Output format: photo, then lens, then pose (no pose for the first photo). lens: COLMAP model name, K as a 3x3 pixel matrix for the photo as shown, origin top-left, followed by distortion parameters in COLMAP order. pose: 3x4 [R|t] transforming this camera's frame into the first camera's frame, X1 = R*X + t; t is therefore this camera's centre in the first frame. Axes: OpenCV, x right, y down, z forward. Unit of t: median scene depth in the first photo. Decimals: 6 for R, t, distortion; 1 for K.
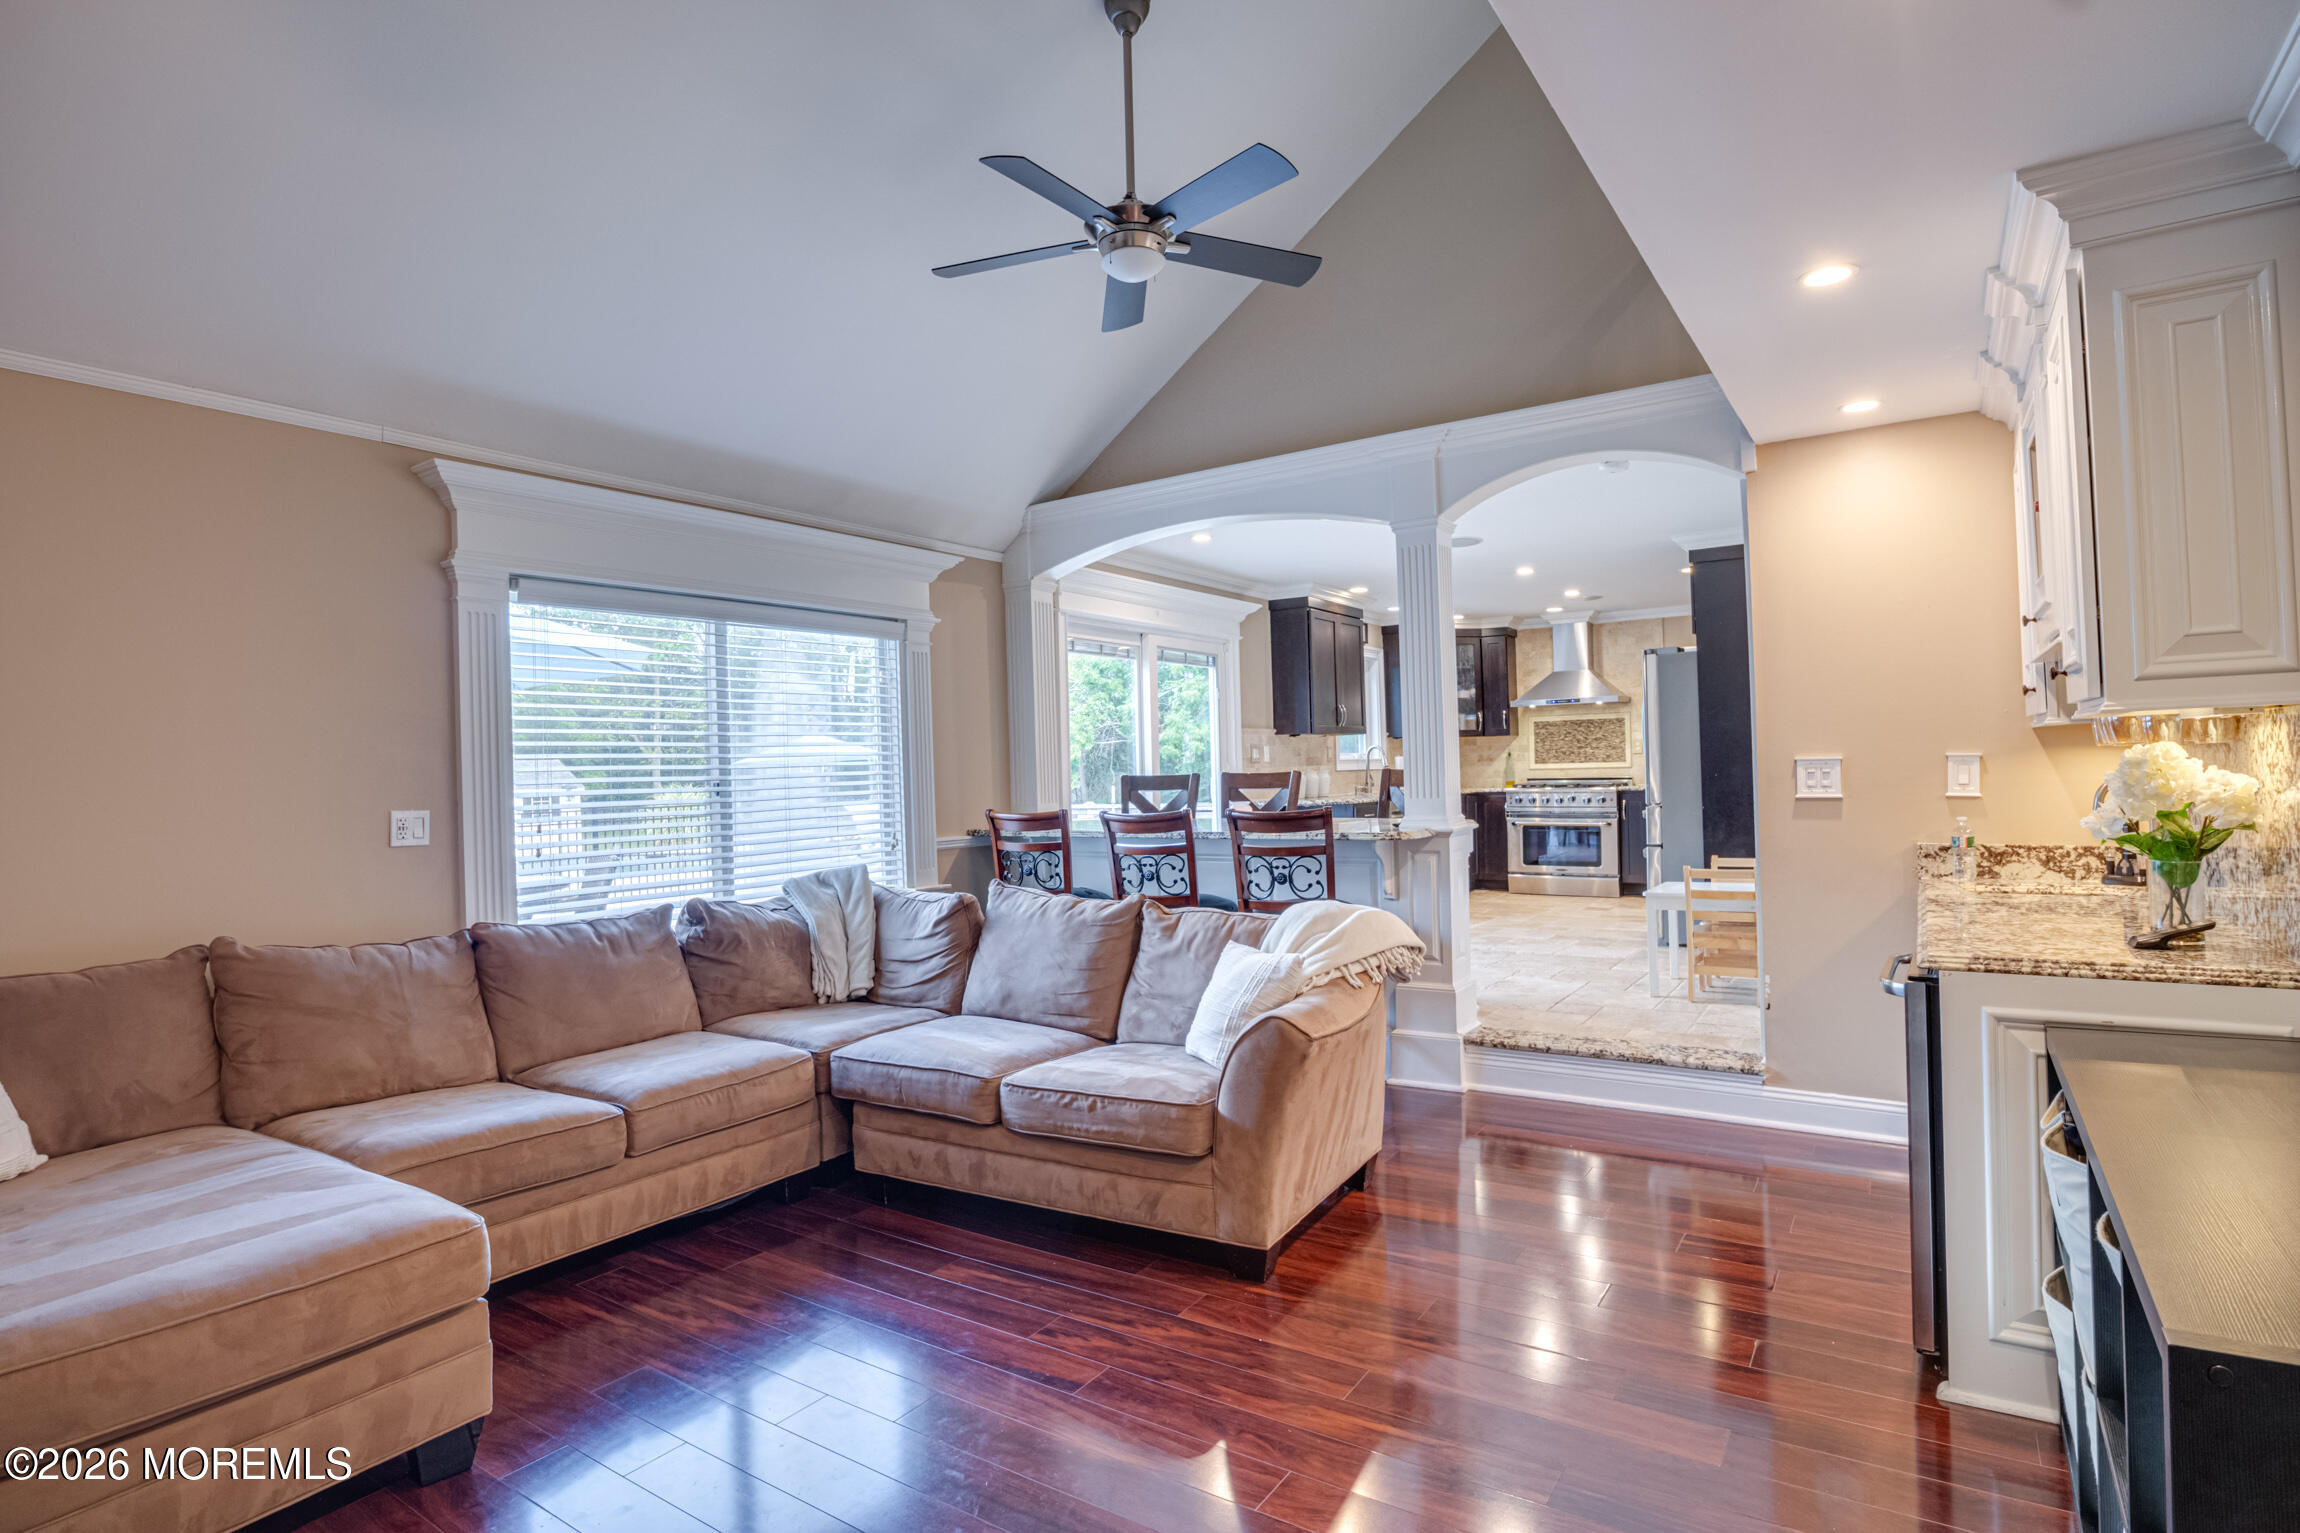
lens RADIAL K [[1182.1, 0, 1150.0], [0, 1182.1, 766.5], [0, 0, 1]] dist [-0.025932, 0.002789]
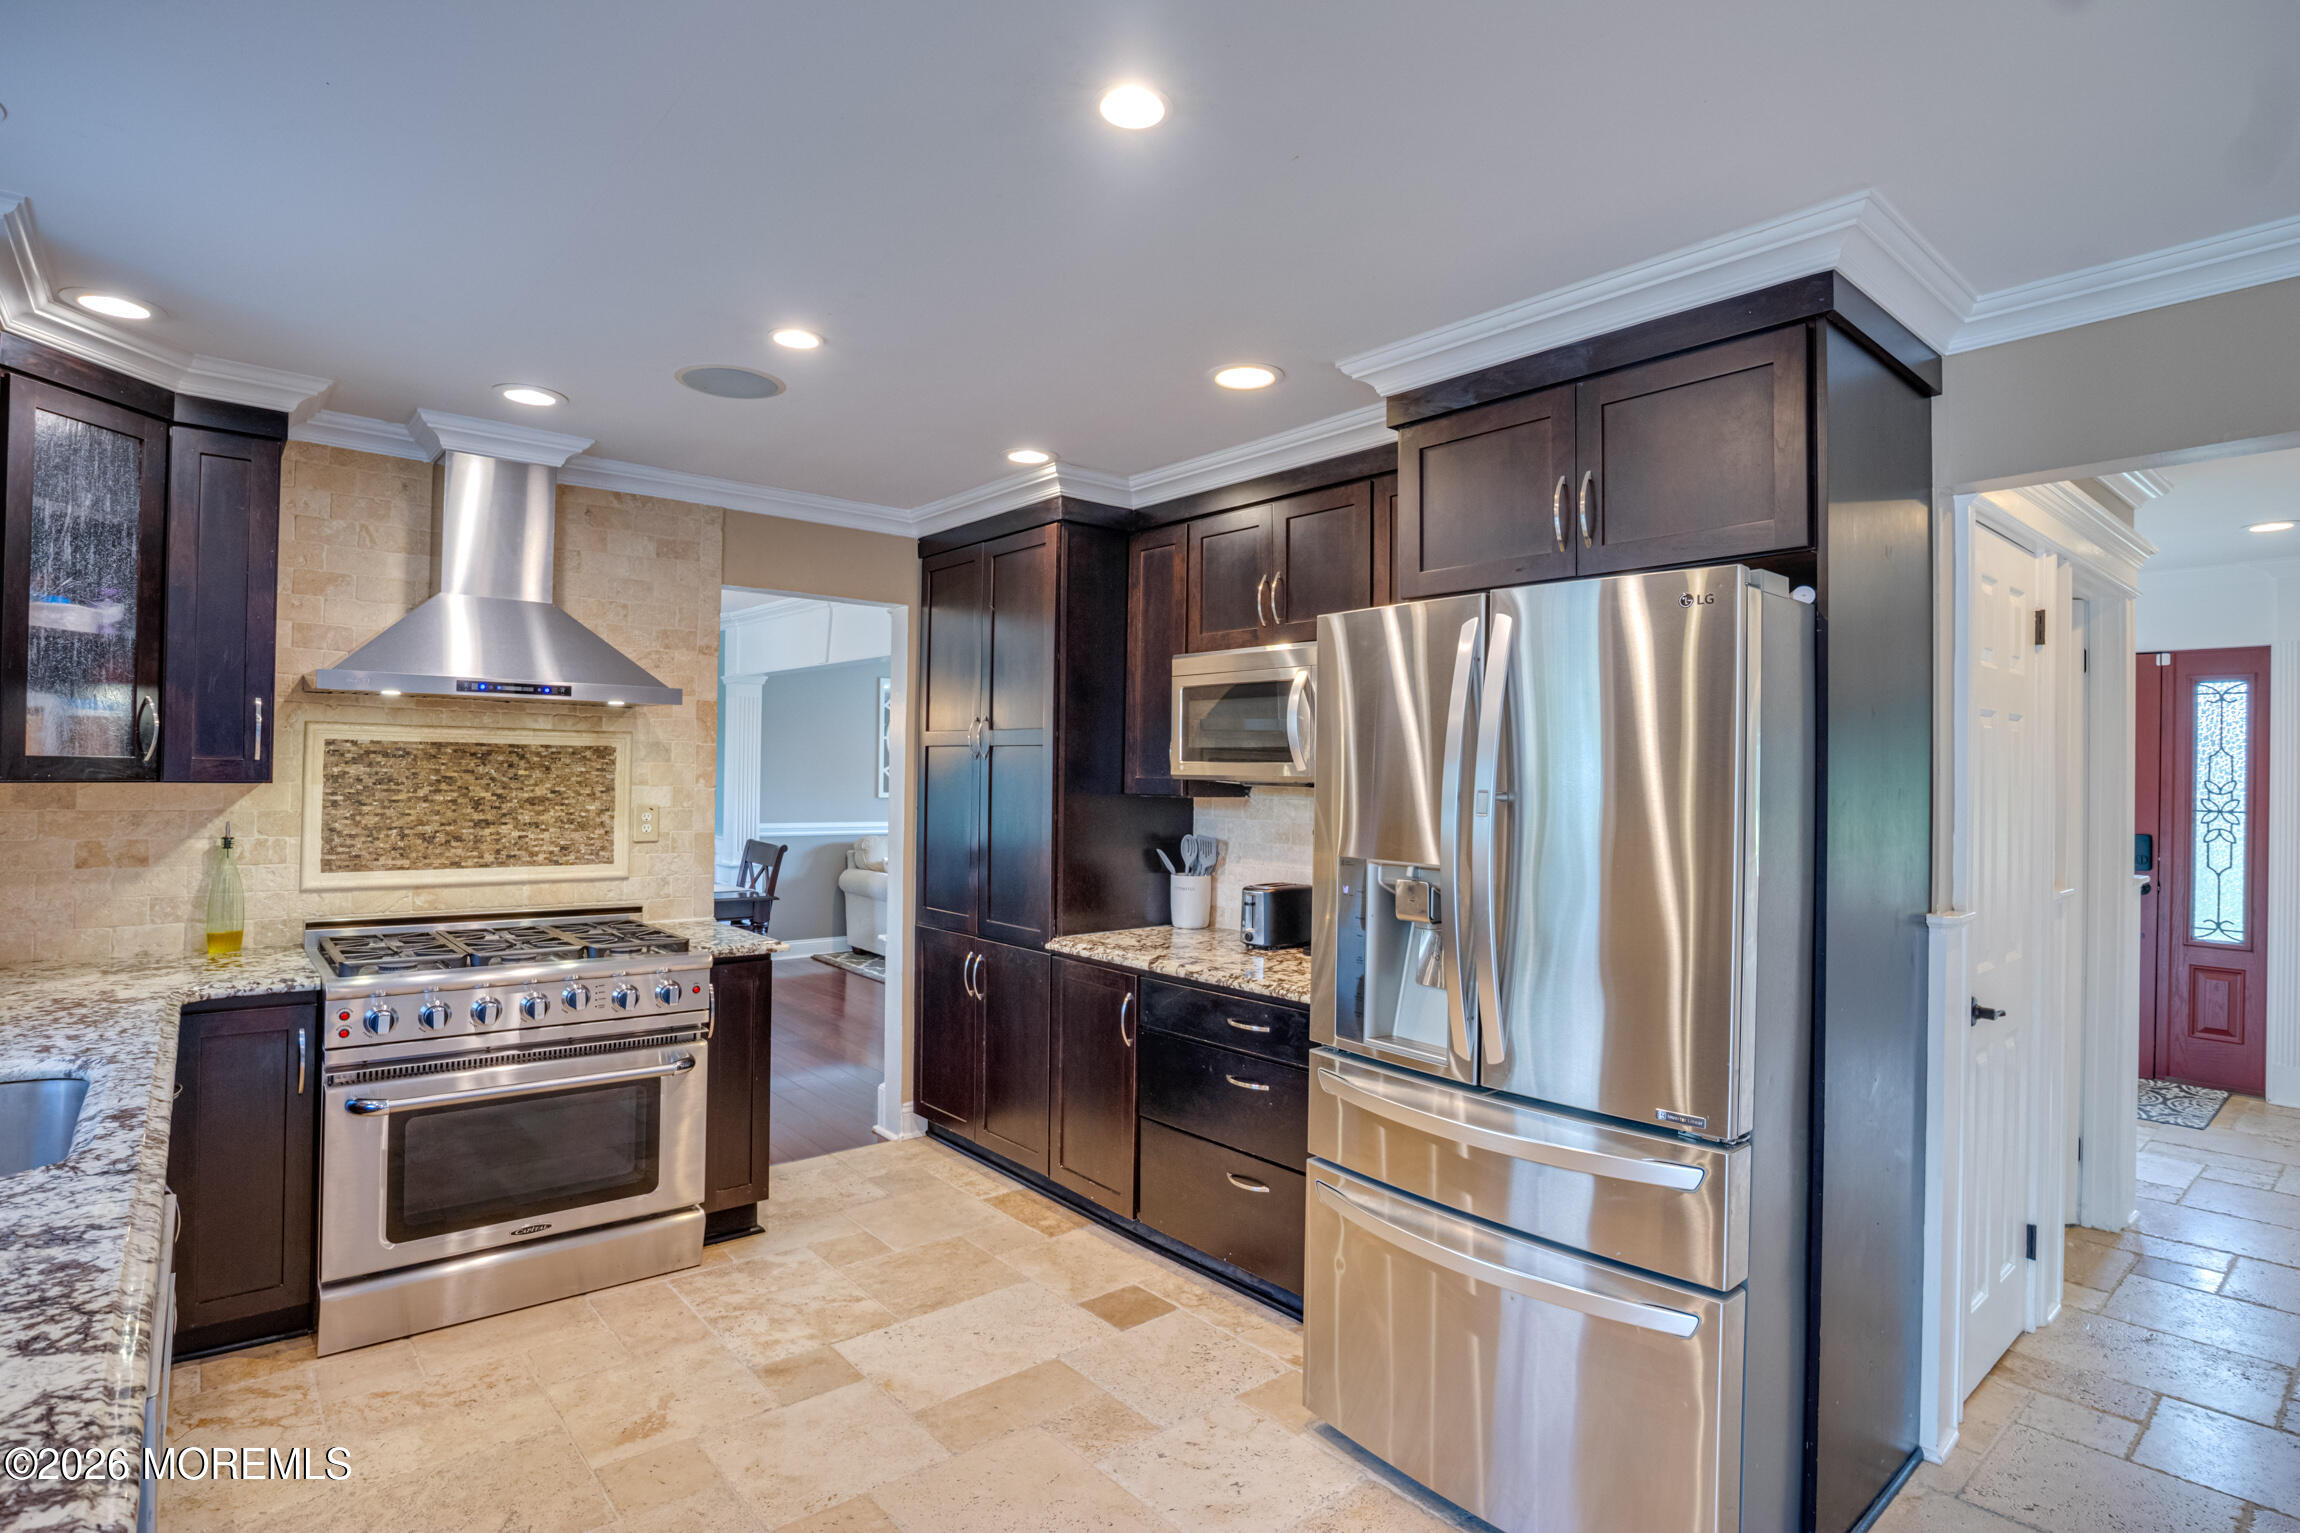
lens RADIAL K [[1161.9, 0, 1150.0], [0, 1161.9, 766.5], [0, 0, 1]] dist [-0.021955, 0.000895]
pose [[0.253244, 0.035585, 0.966748, 0.086676], [-0.028770, 0.999158, -0.029242, -0.029120], [-0.966975, -0.020408, 0.254055, 0.733491]]
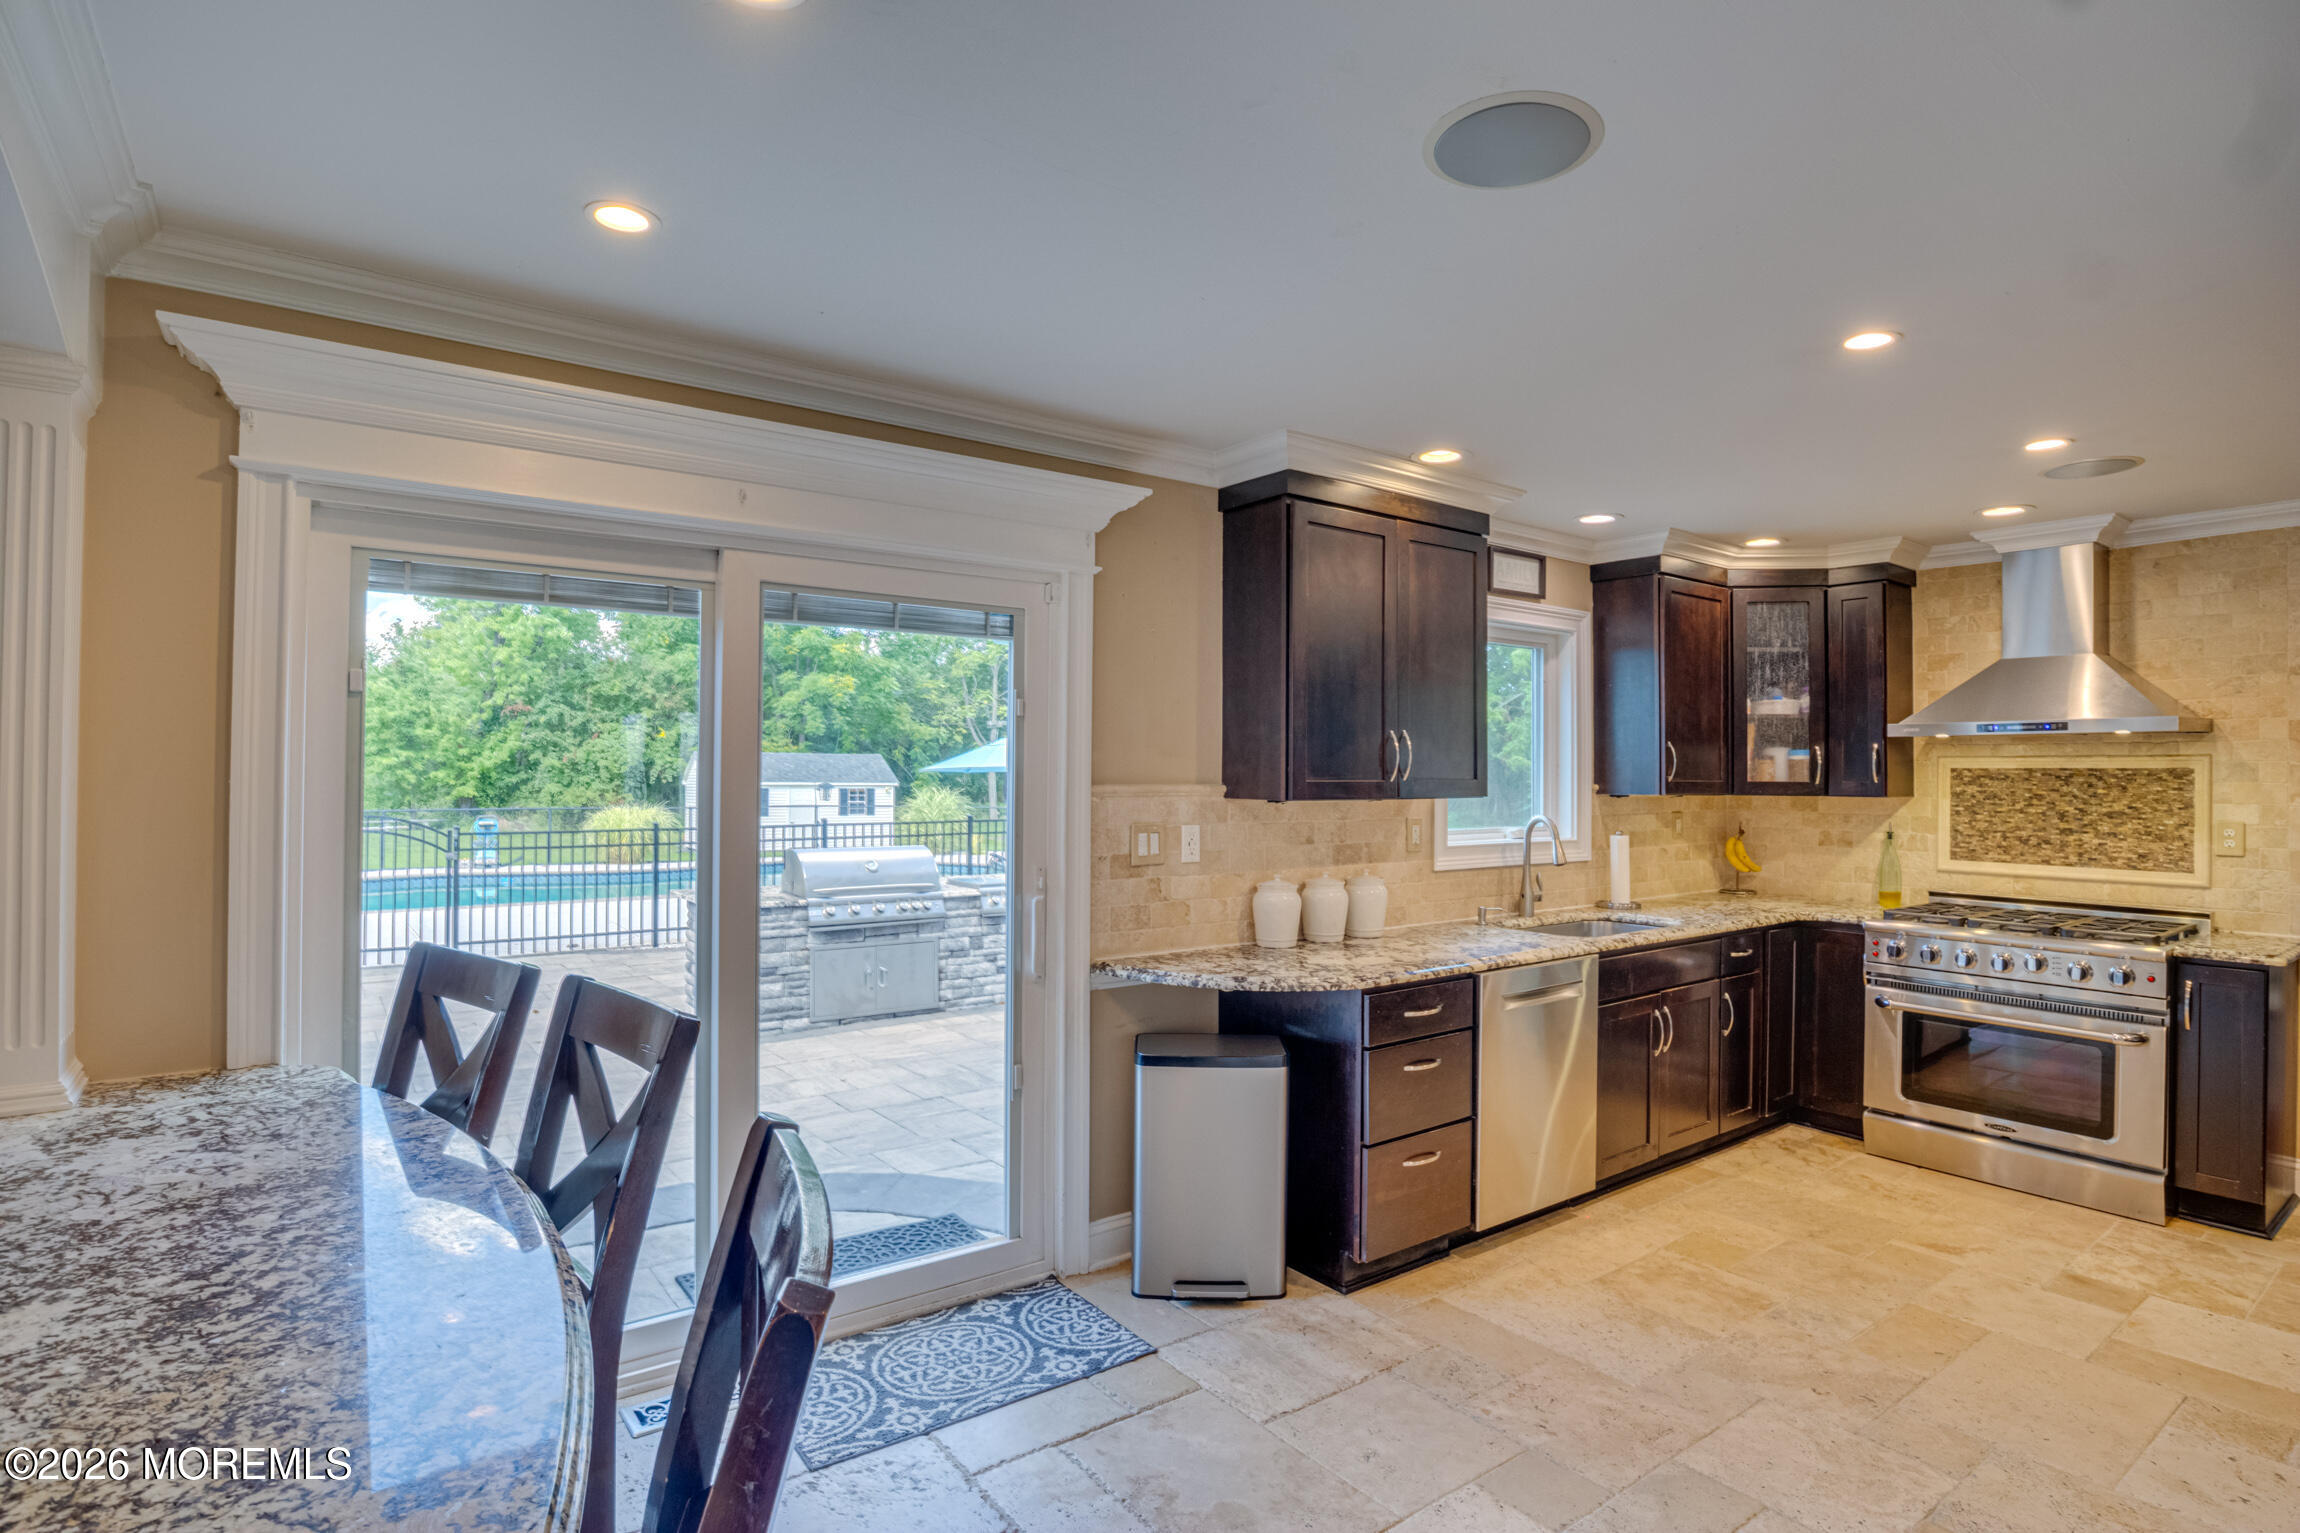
lens RADIAL K [[1182.1, 0, 1150.0], [0, 1182.1, 766.5], [0, 0, 1]] dist [-0.025932, 0.002789]
pose [[0.947657, 0.030263, -0.317852, 0.180403], [-0.029383, 0.999540, 0.007561, -0.034161], [0.317934, 0.002174, 0.948110, 0.484478]]
